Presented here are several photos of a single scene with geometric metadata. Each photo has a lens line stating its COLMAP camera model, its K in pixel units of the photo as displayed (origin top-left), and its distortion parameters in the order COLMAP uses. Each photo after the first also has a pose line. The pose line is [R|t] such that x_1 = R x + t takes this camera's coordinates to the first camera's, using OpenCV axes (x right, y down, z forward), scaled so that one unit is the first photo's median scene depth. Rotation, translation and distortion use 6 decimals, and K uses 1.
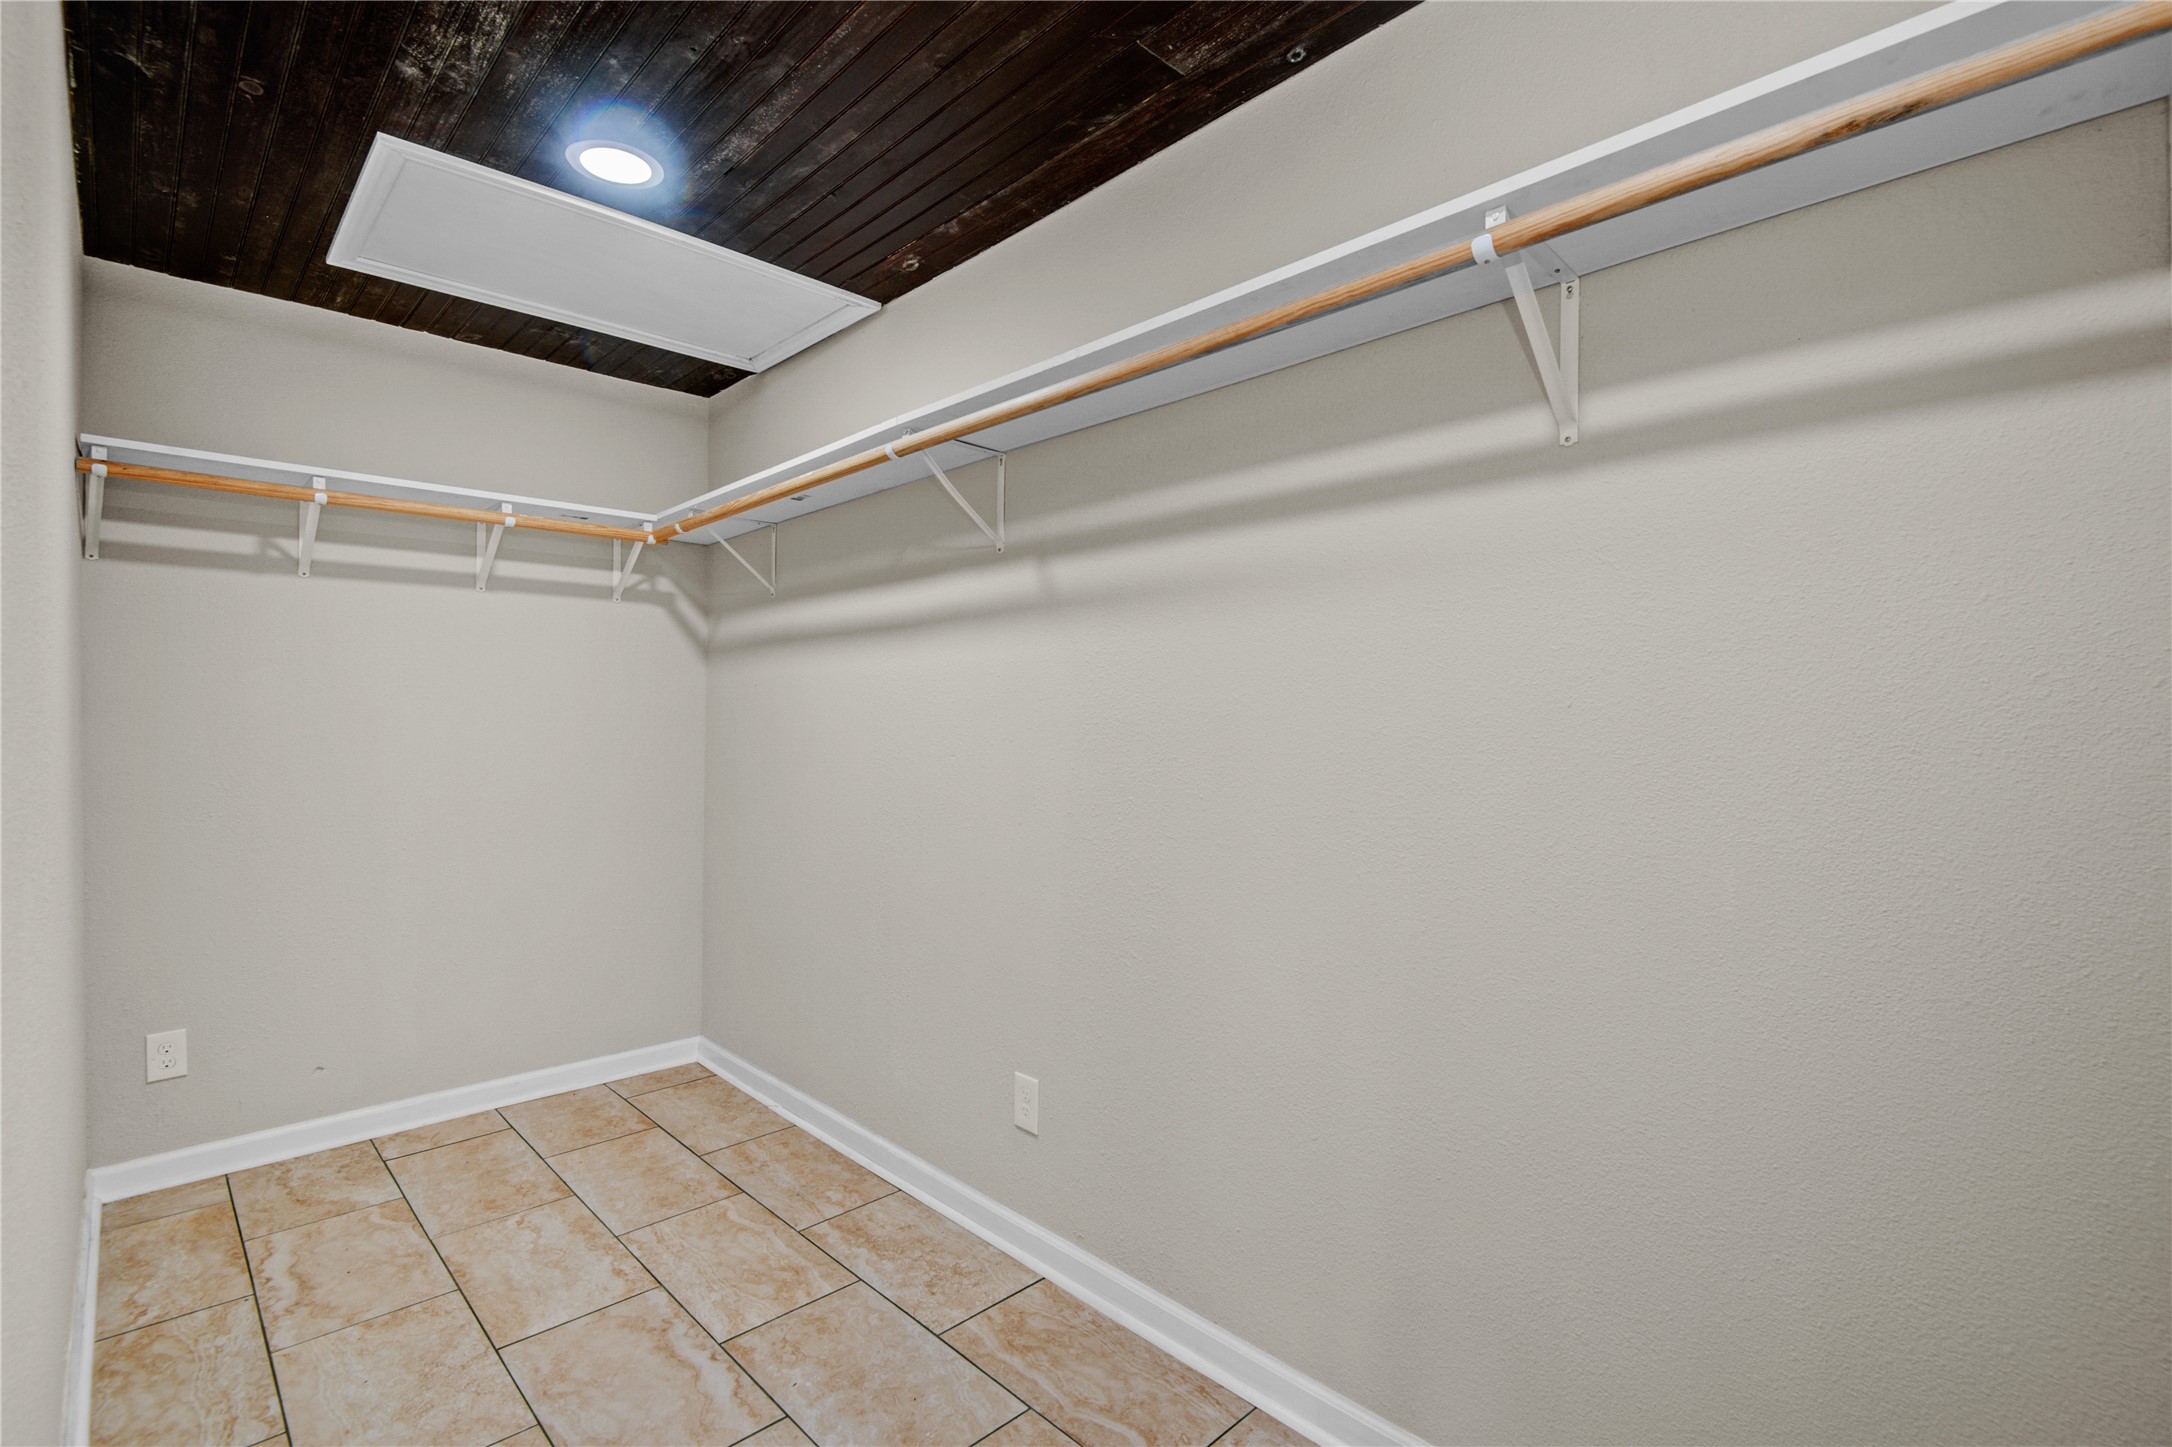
lens RADIAL K [[985.6, 0, 1086.0], [0, 985.6, 723.5], [0, 0, 1]] dist [0.002119, -0.005532]
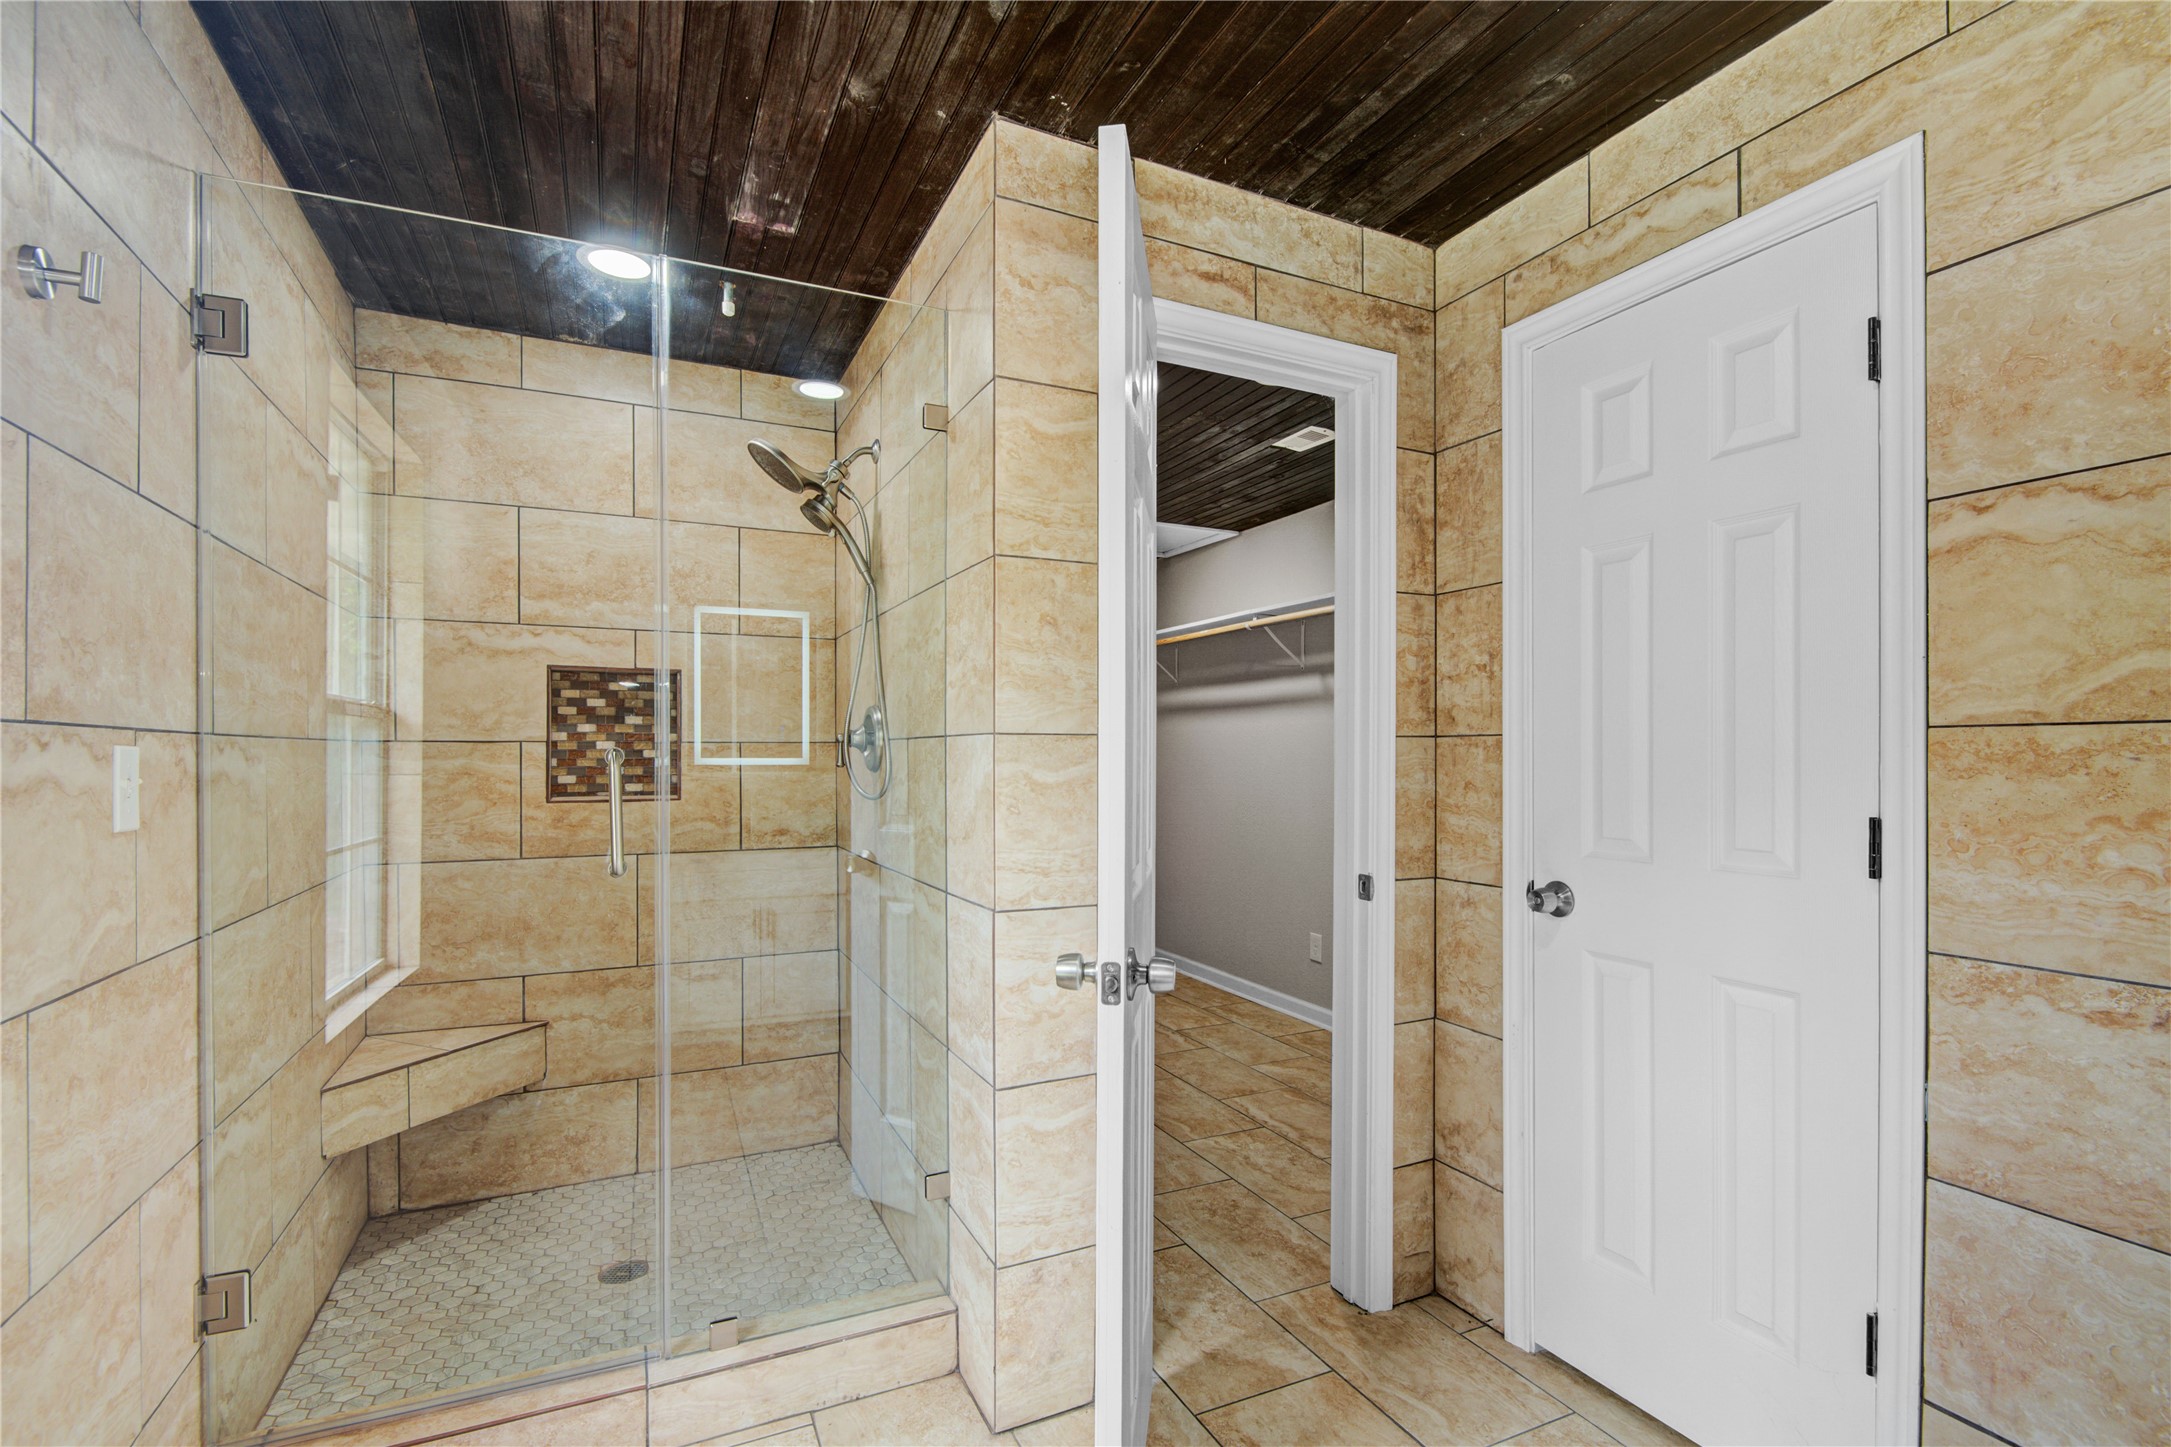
lens RADIAL K [[1002.5, 0, 1079.0], [0, 1002.5, 765.5], [0, 0, 1]] dist [-0.002378, -0.001127]
pose [[0.950077, -0.000197, -0.312017, 0.101194], [0.000342, 1.000000, 0.000410, 0.022766], [0.312016, -0.000496, 0.950077, -0.933749]]
